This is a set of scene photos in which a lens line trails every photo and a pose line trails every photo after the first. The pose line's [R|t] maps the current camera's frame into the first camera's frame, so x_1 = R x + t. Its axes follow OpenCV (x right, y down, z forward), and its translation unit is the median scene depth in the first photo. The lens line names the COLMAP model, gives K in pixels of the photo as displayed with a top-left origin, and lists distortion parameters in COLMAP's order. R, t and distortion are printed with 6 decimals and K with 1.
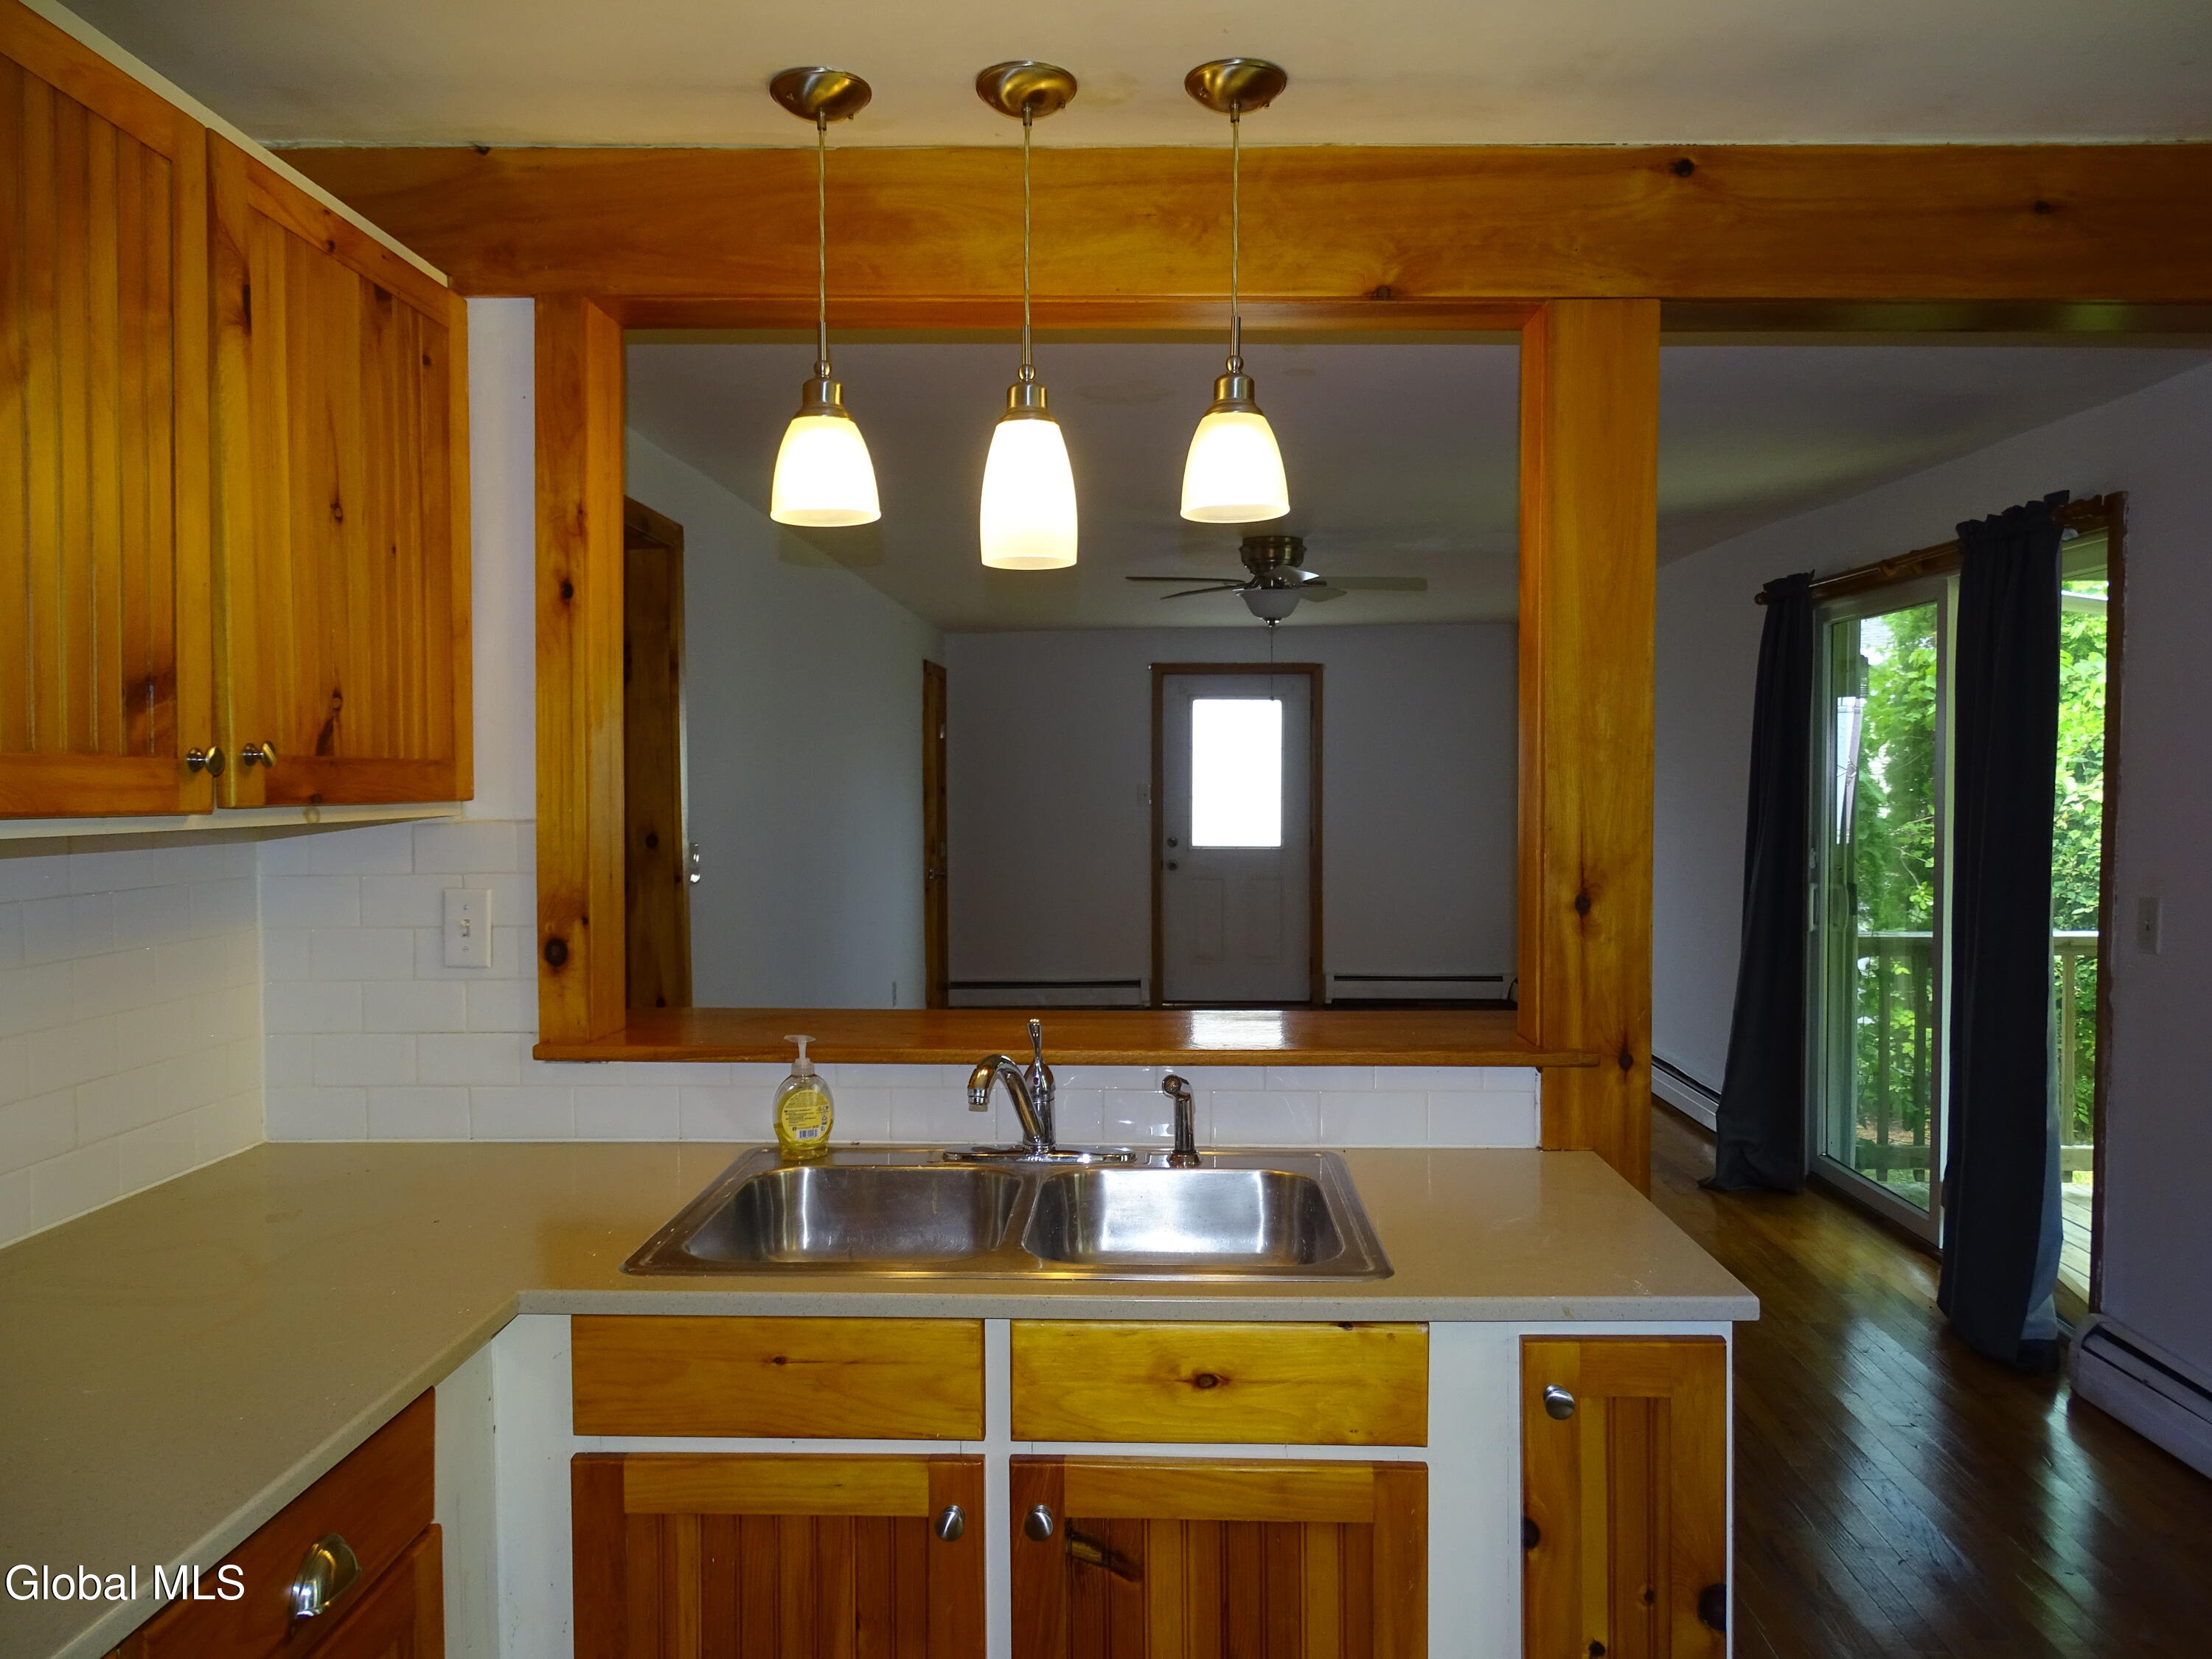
lens RADIAL K [[1577.9, 0, 1107.4], [0, 1577.9, 835.9], [0, 0, 1]] dist [0.014813, -0.020475]
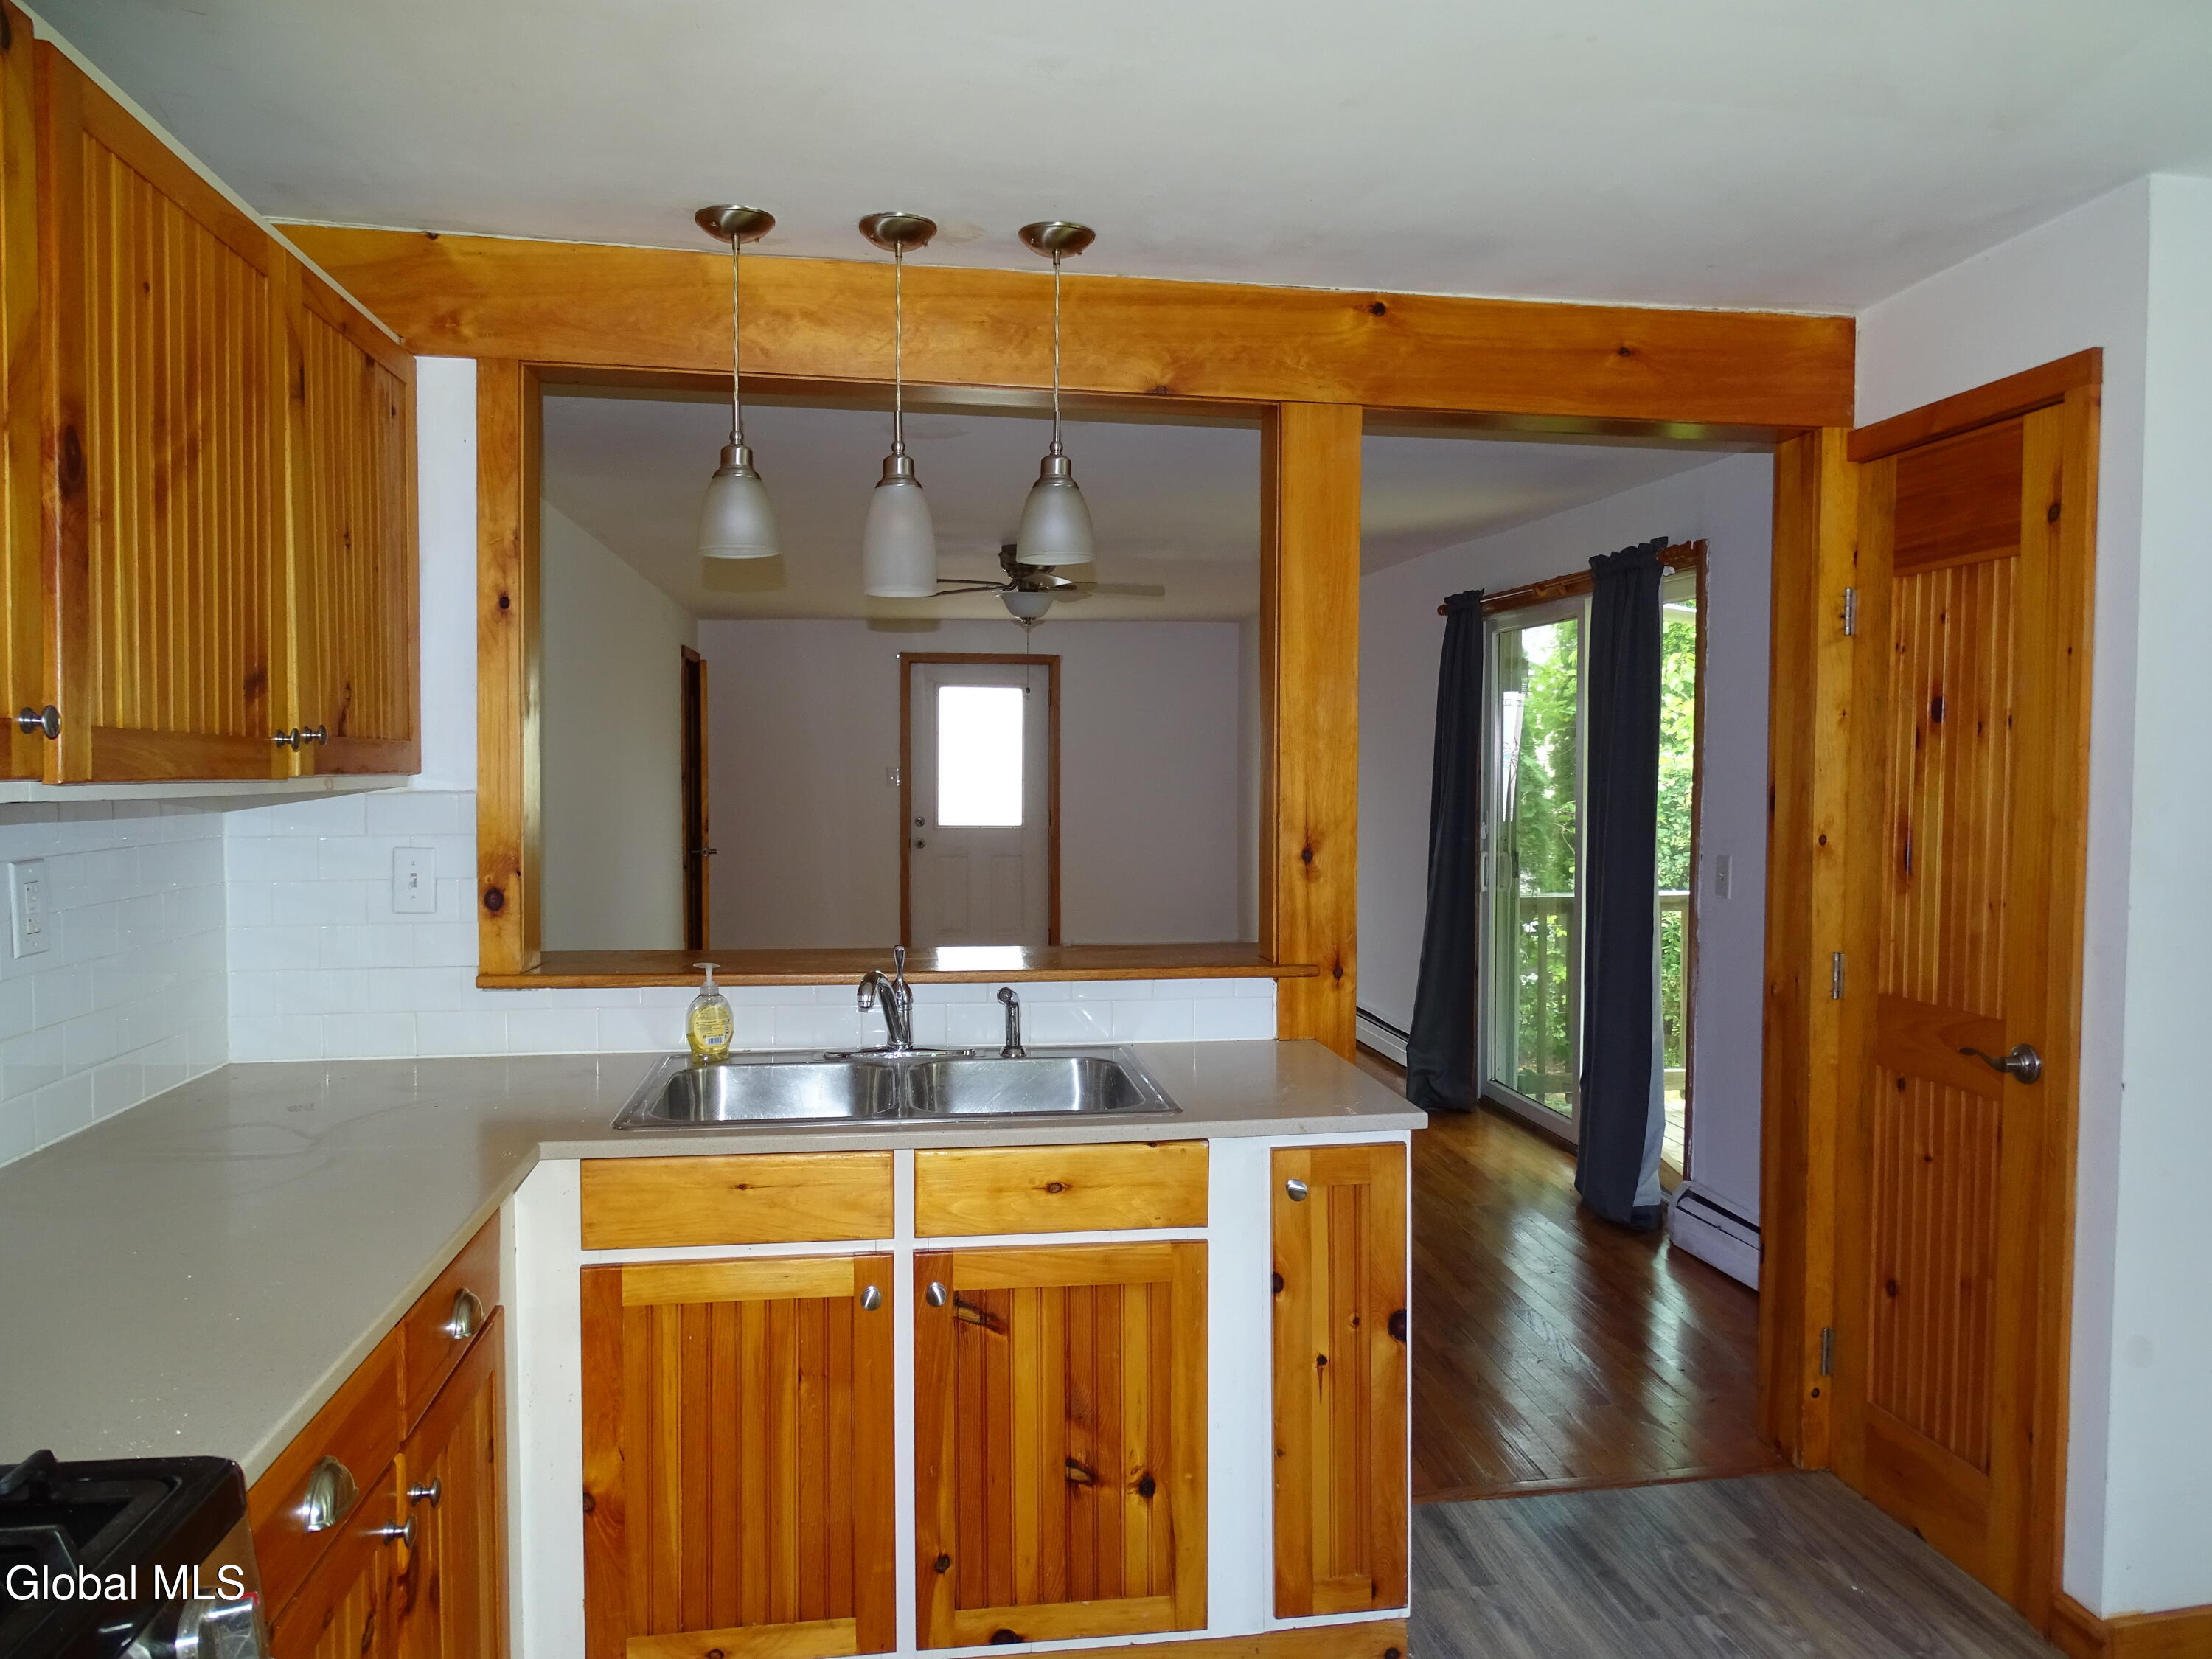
lens RADIAL K [[1577.9, 0, 1107.4], [0, 1577.9, 829.7], [0, 0, 1]] dist [0.014813, -0.020475]
pose [[0.984222, -0.003165, 0.176909, -0.103662], [0.002062, 0.999977, 0.006420, 0.013491], [-0.176926, -0.005954, 0.984206, -0.289692]]
